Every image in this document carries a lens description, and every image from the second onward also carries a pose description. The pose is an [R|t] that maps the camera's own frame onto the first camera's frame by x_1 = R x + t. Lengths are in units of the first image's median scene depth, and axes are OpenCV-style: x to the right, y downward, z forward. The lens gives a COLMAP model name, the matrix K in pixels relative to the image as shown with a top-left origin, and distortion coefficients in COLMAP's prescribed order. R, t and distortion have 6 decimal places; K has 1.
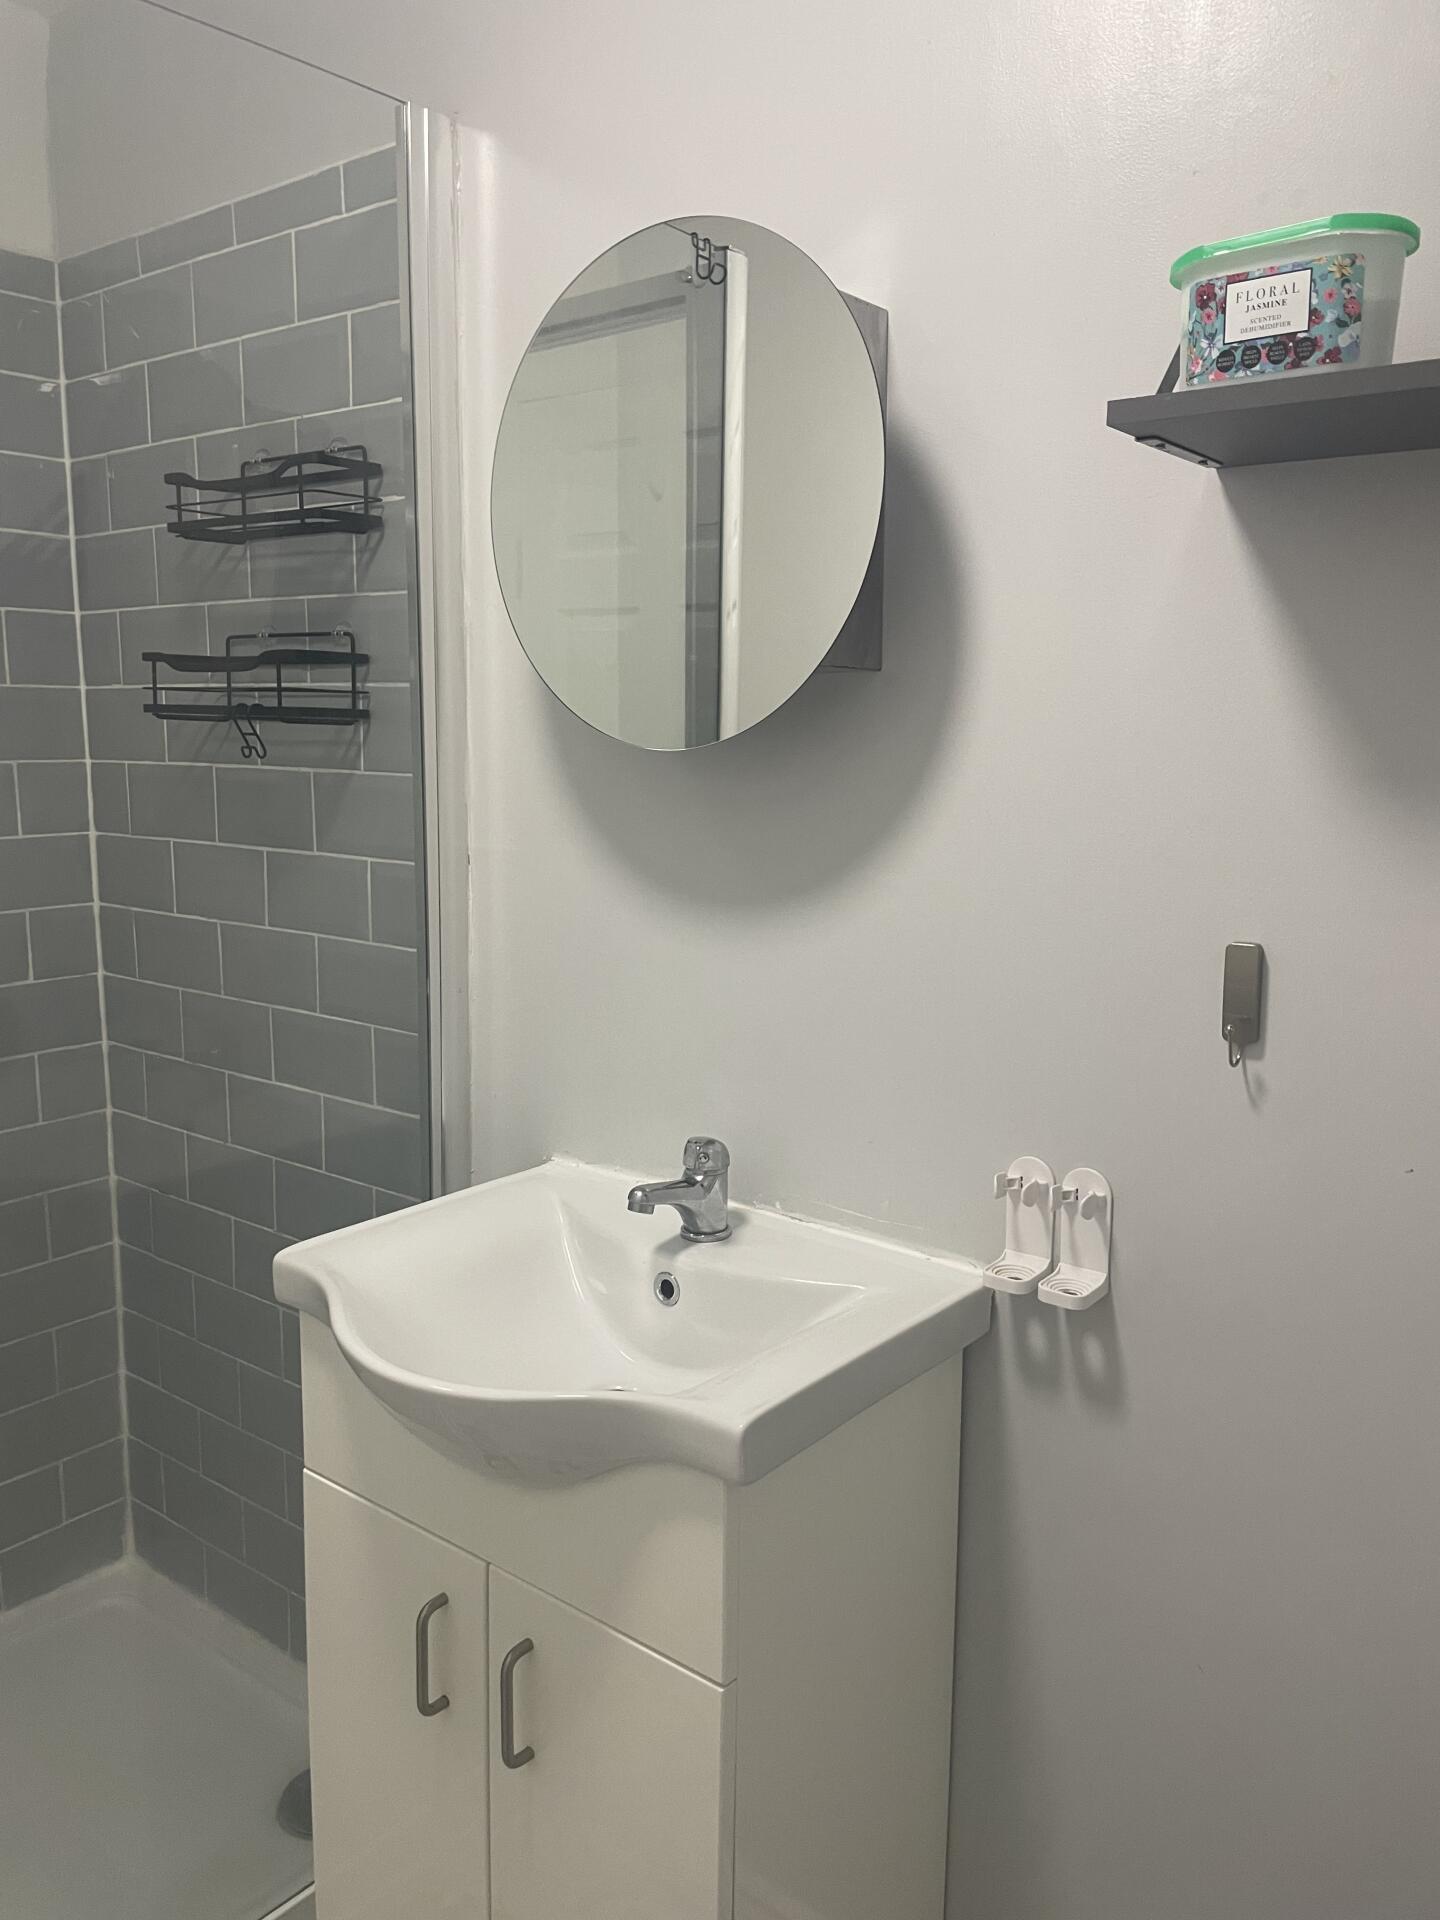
lens RADIAL K [[1462.9, 0, 728.2], [0, 1462.9, 956.8], [0, 0, 1]] dist [0.042851, -0.054931]
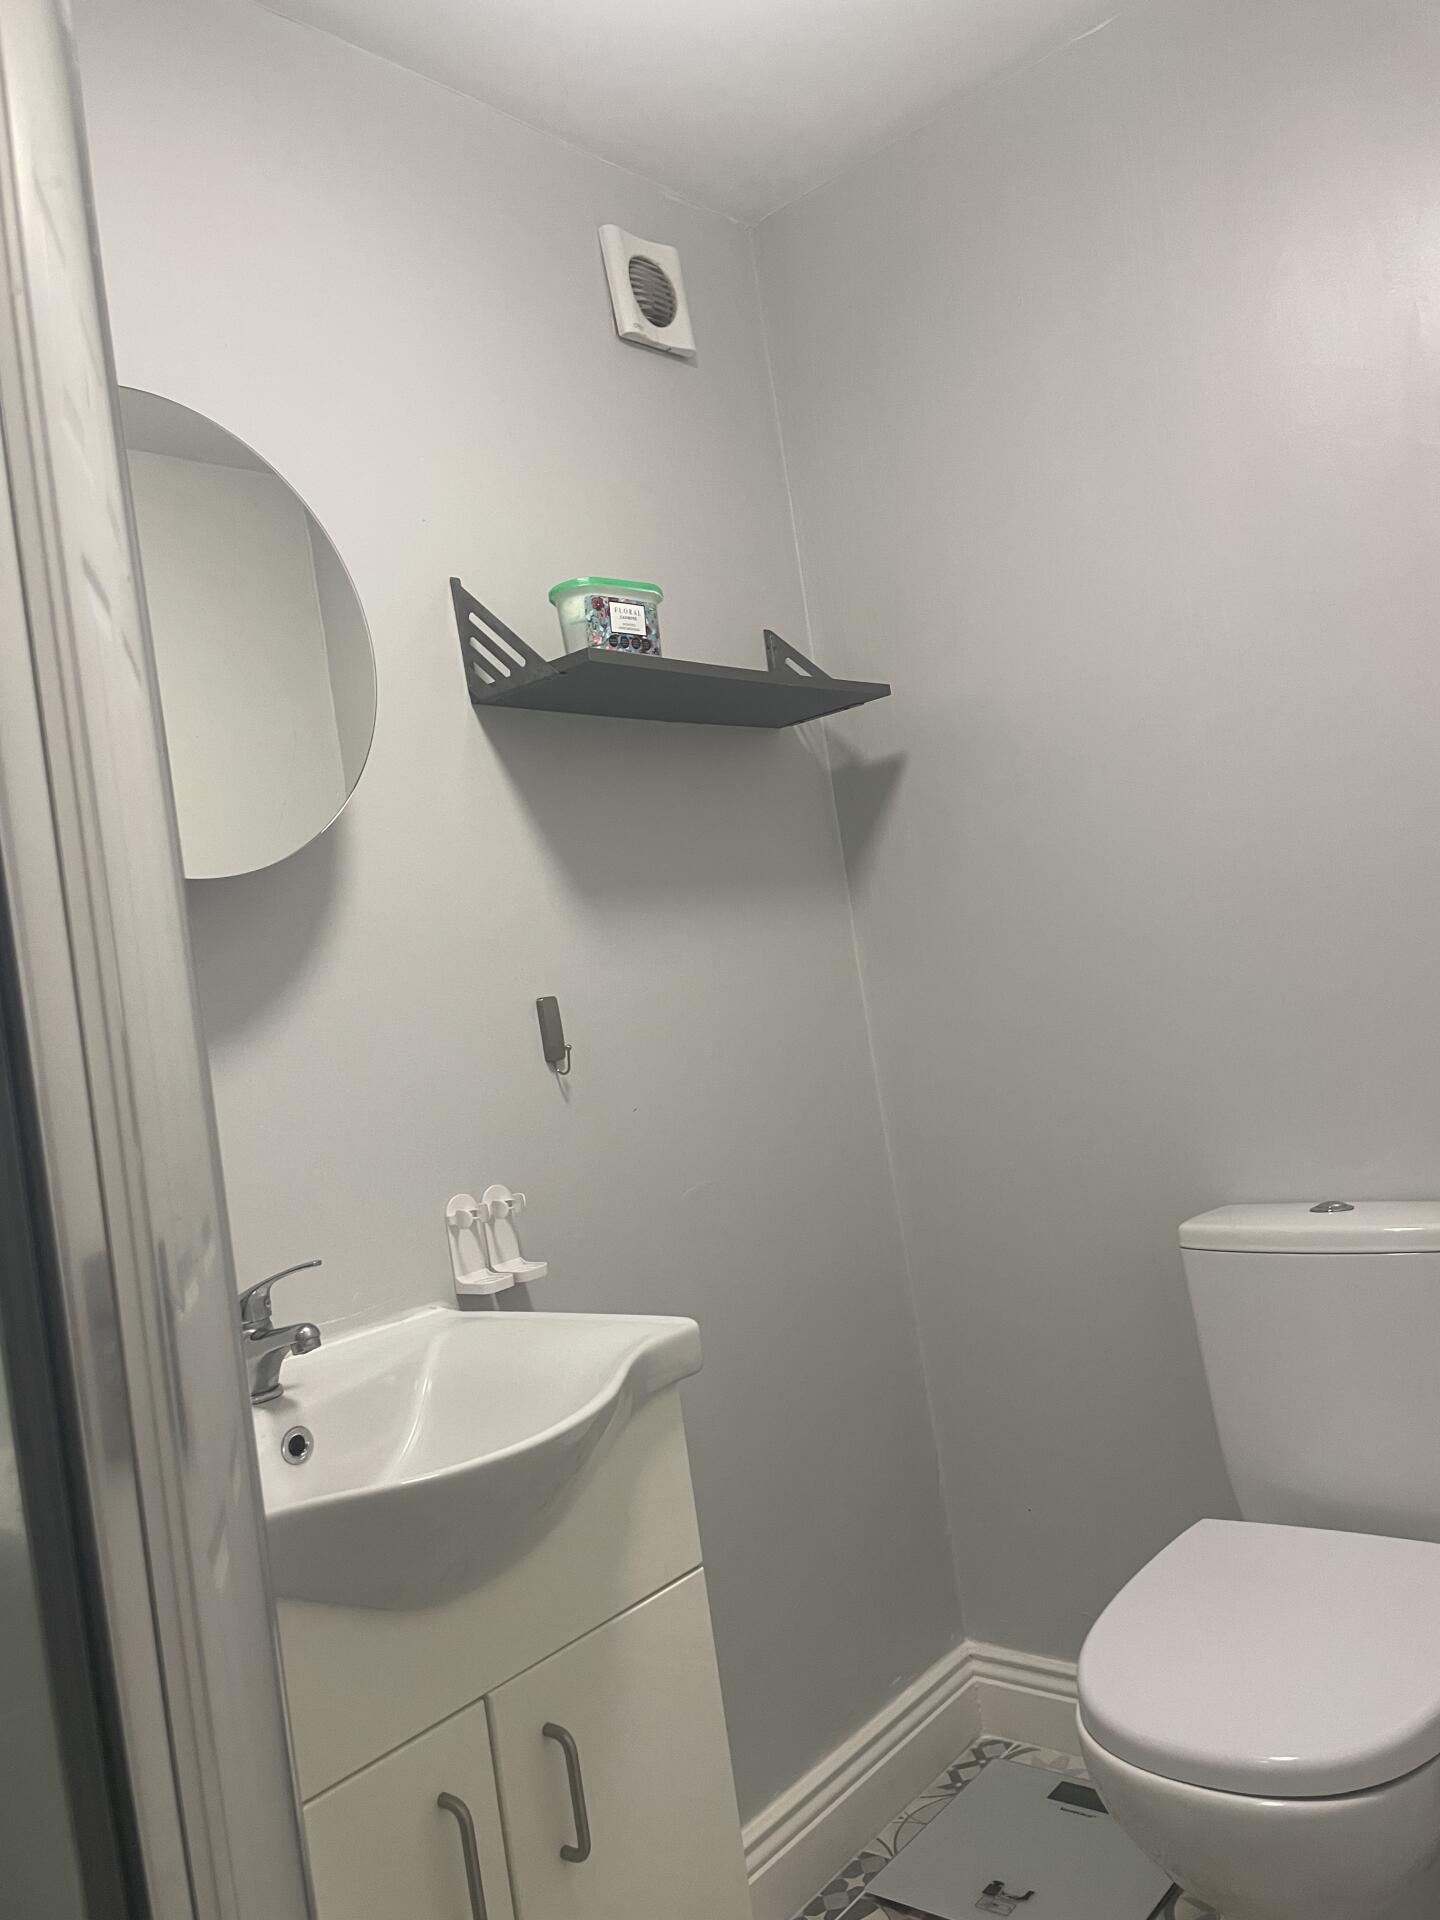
lens RADIAL K [[1462.9, 0, 723.7], [0, 1462.9, 954.6], [0, 0, 1]] dist [0.042851, -0.054931]
pose [[0.028410, 0.008419, 0.999561, -1.466046], [0.297073, 0.954712, -0.016485, 0.035985], [-0.954432, 0.297411, 0.024623, 0.941212]]
